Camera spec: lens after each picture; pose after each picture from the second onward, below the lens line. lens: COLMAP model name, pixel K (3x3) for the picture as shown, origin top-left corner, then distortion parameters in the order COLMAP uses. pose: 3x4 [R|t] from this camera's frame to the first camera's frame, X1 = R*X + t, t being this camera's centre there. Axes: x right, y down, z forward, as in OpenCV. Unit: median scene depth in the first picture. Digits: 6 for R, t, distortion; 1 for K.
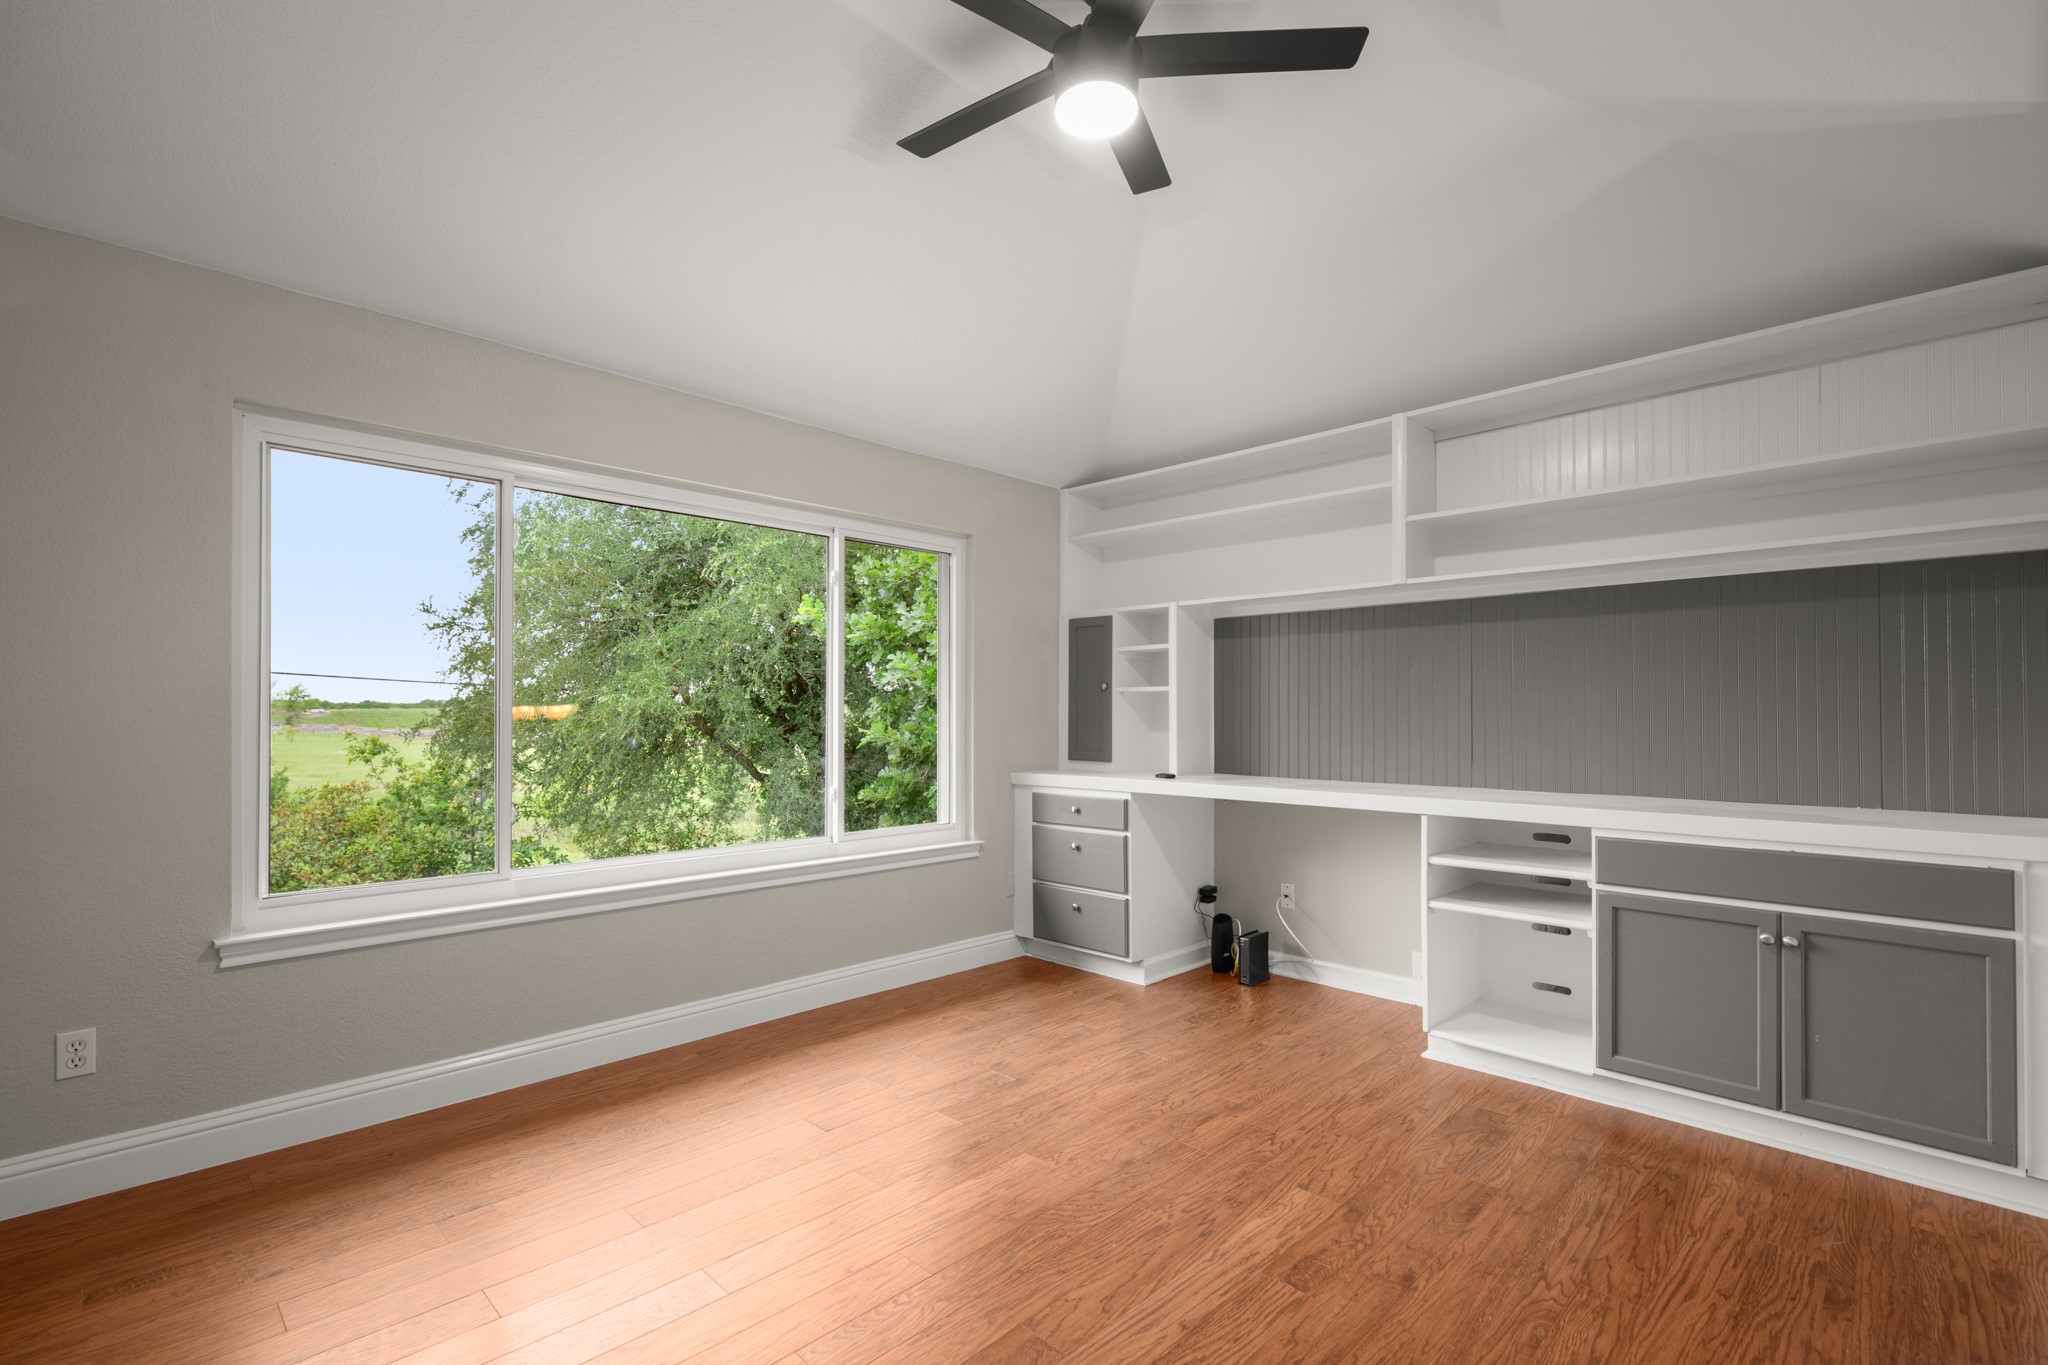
lens RADIAL K [[931.6, 0, 1026.5], [0, 931.6, 696.1], [0, 0, 1]] dist [0.001096, -0.001341]
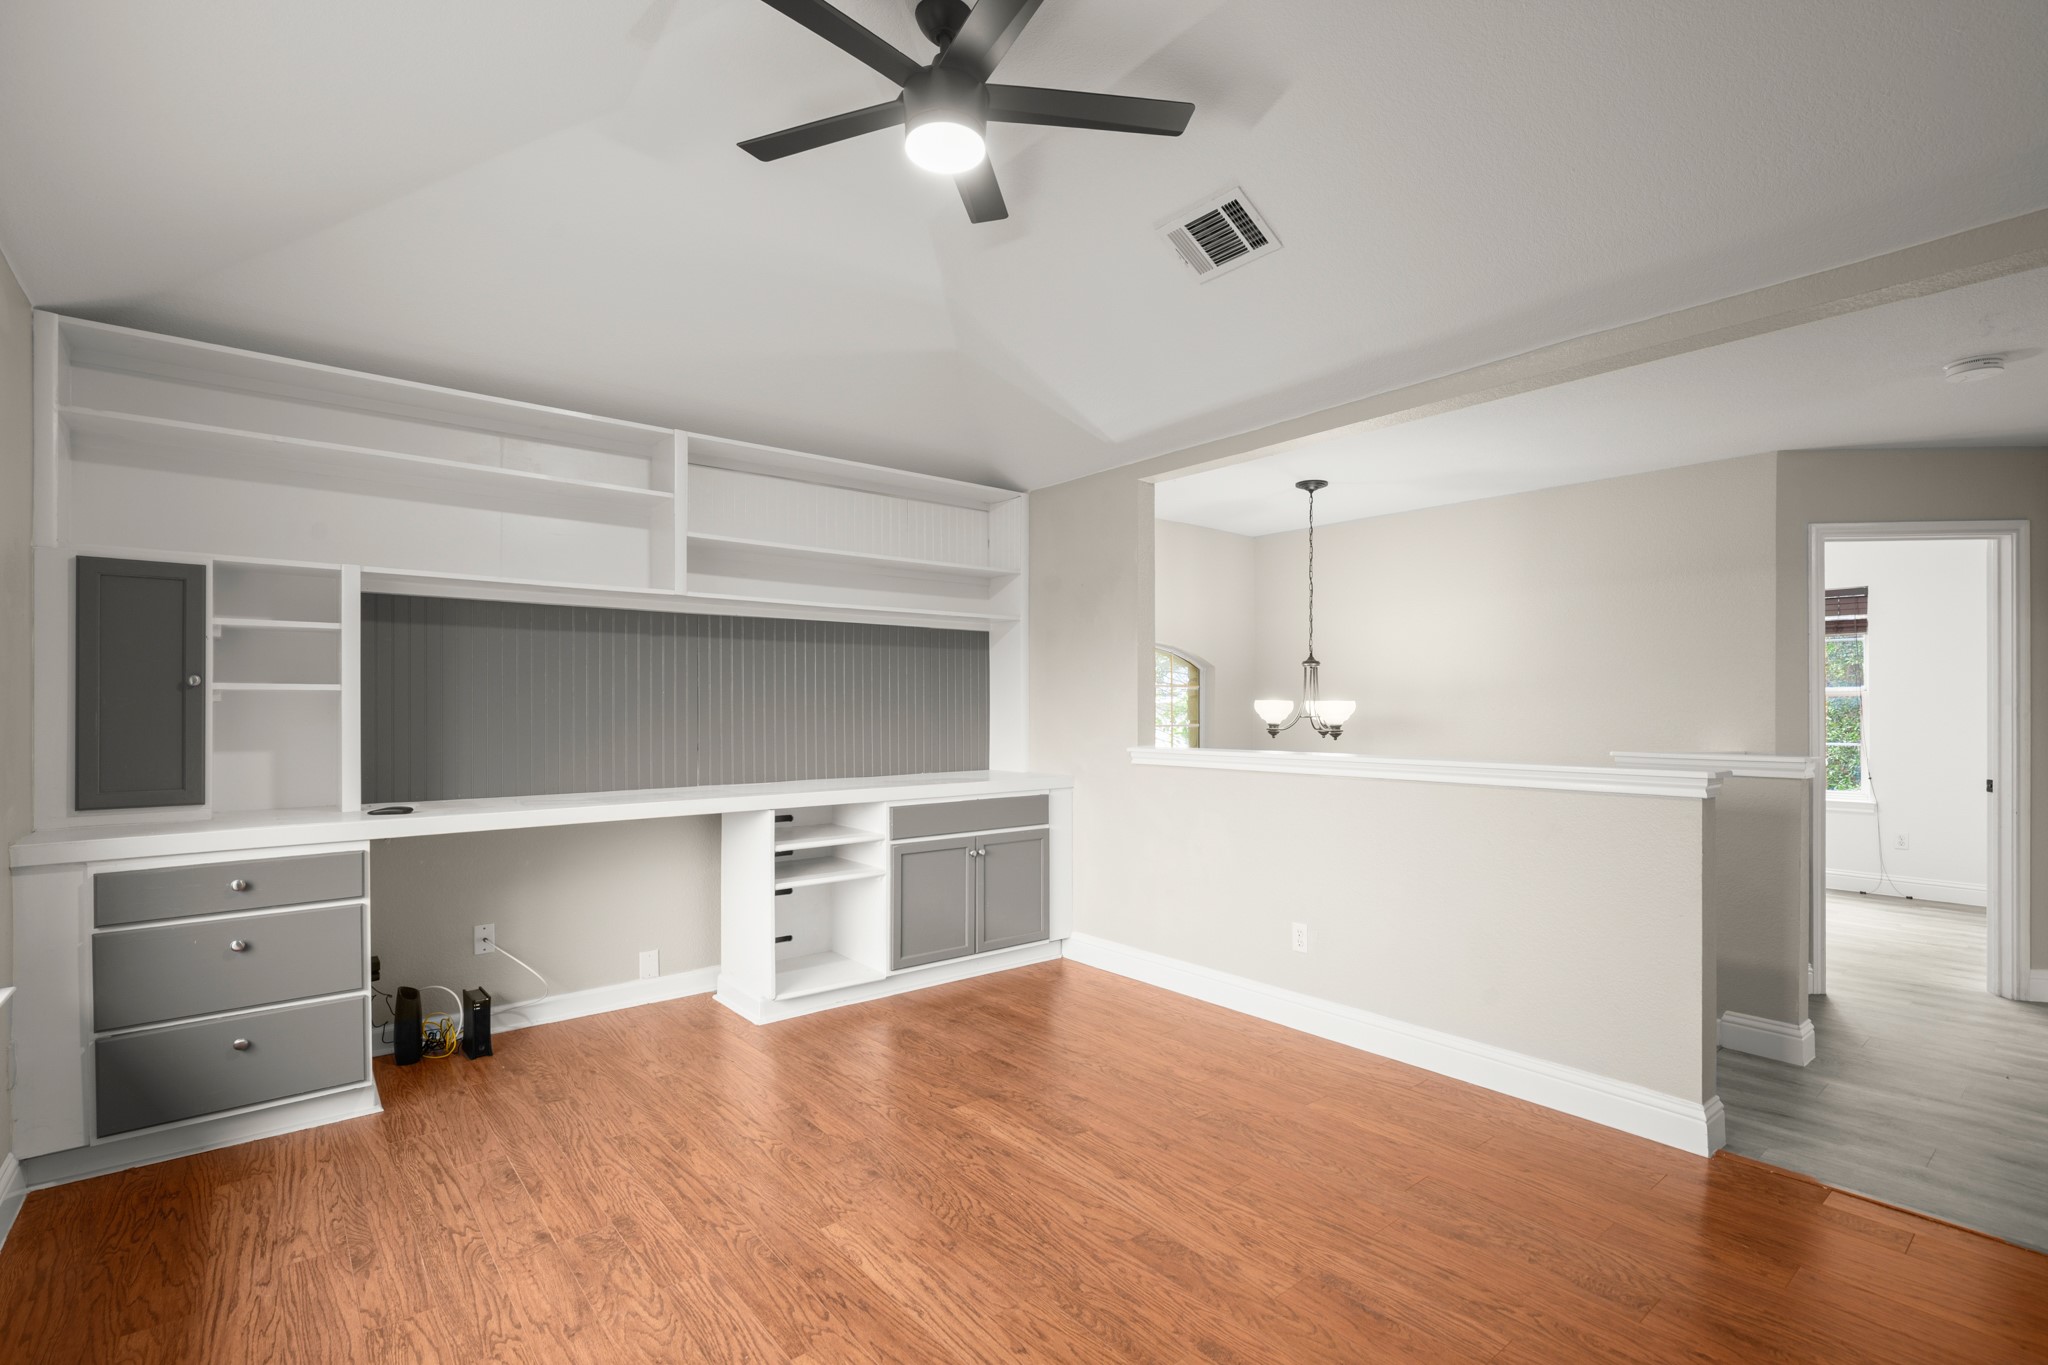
lens RADIAL K [[931.6, 0, 1040.6], [0, 931.6, 709.5], [0, 0, 1]] dist [0.001096, -0.001341]
pose [[0.105699, 0.001030, 0.994398, -0.516365], [-0.010121, 0.999949, 0.000040, 0.002899], [-0.994347, -0.010069, 0.105704, 0.434248]]
